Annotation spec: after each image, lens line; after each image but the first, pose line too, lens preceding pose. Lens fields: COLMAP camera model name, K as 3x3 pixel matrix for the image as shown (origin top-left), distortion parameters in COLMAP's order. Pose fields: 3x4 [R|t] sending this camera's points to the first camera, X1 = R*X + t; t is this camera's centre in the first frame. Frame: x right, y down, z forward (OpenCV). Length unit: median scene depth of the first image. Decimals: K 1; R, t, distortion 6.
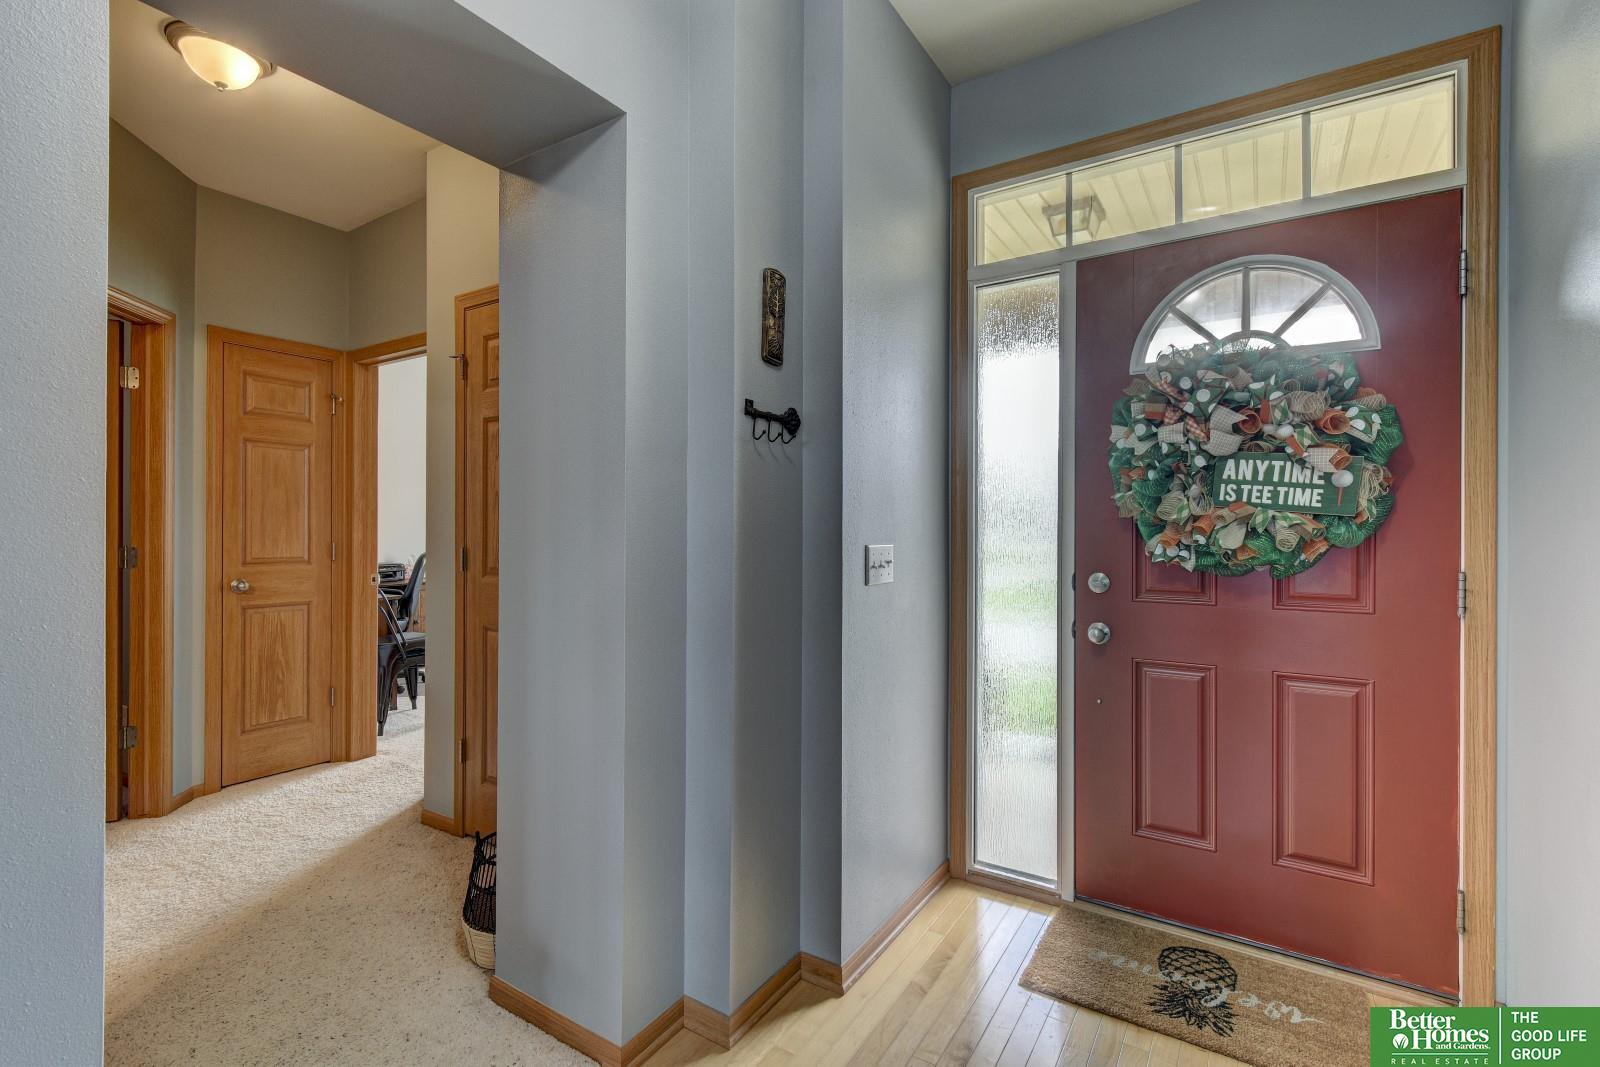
lens RADIAL K [[711.9, 0, 796.5], [0, 711.9, 520.2], [0, 0, 1]] dist [0.000632, -0.000915]
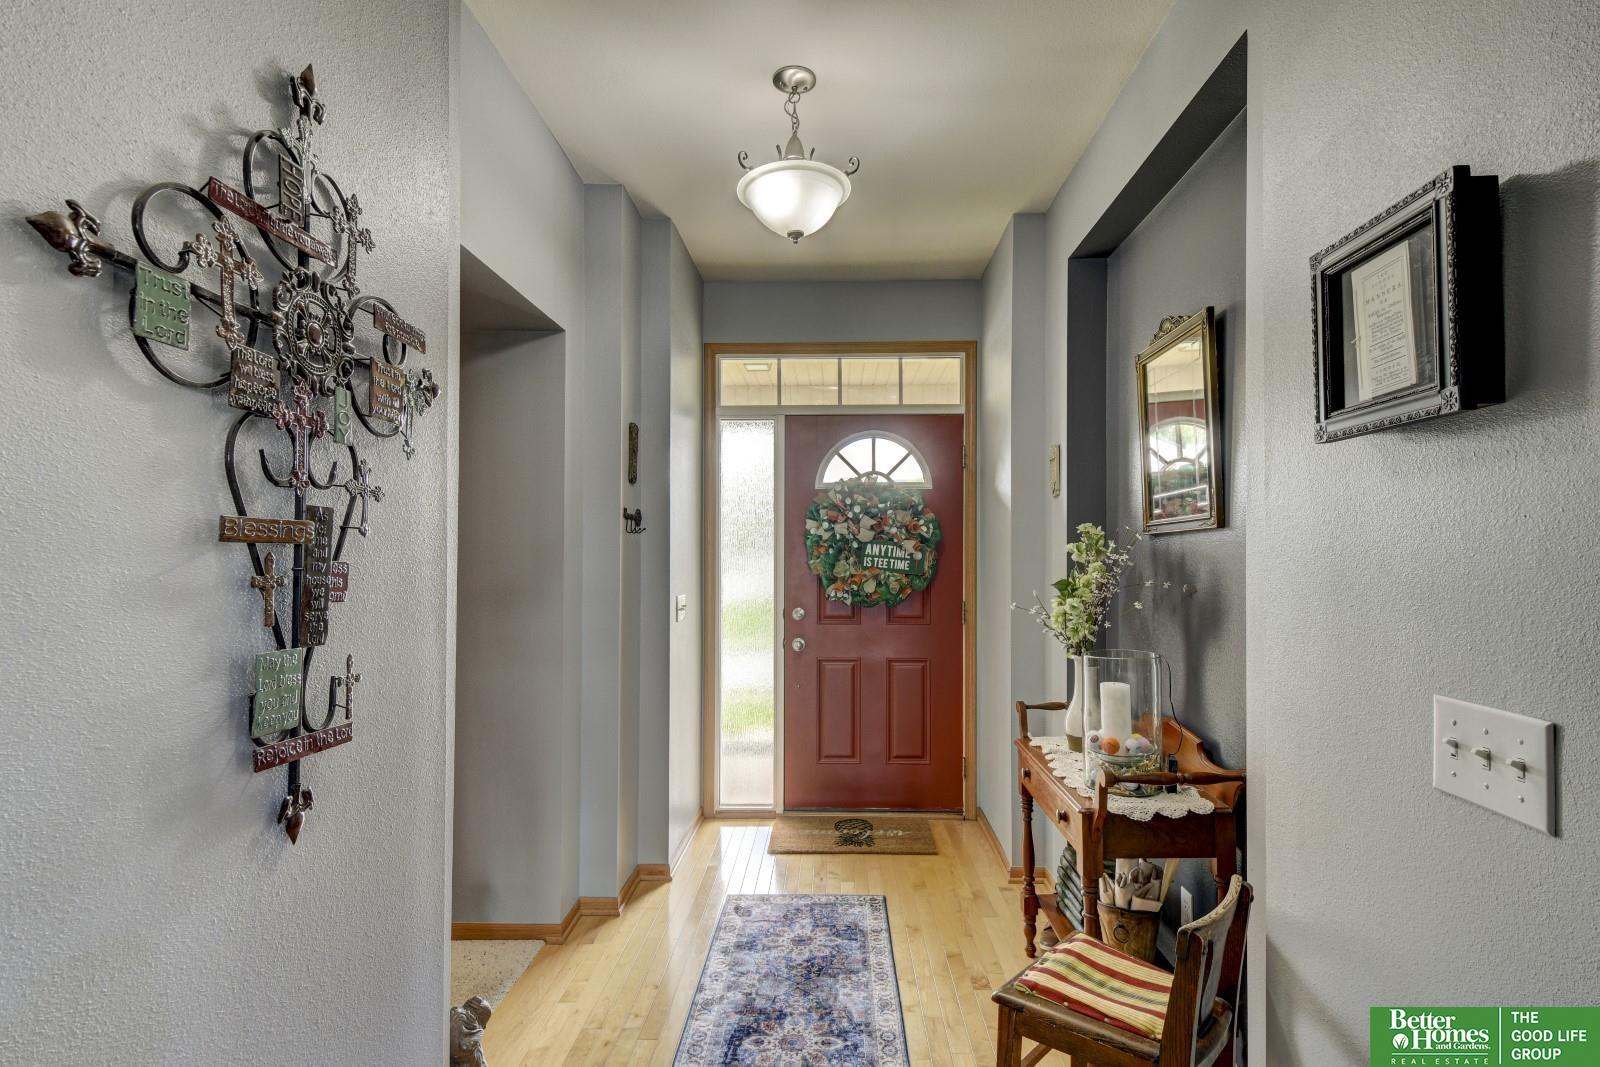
lens RADIAL K [[774.6, 0, 800.0], [0, 774.6, 525.7], [0, 0, 1]] dist [0.002245, -0.000520]
pose [[0.859683, 0.015827, 0.510583, -0.565554], [-0.003037, 0.999661, -0.025873, -0.079752], [-0.510820, 0.020692, 0.859439, -0.629366]]
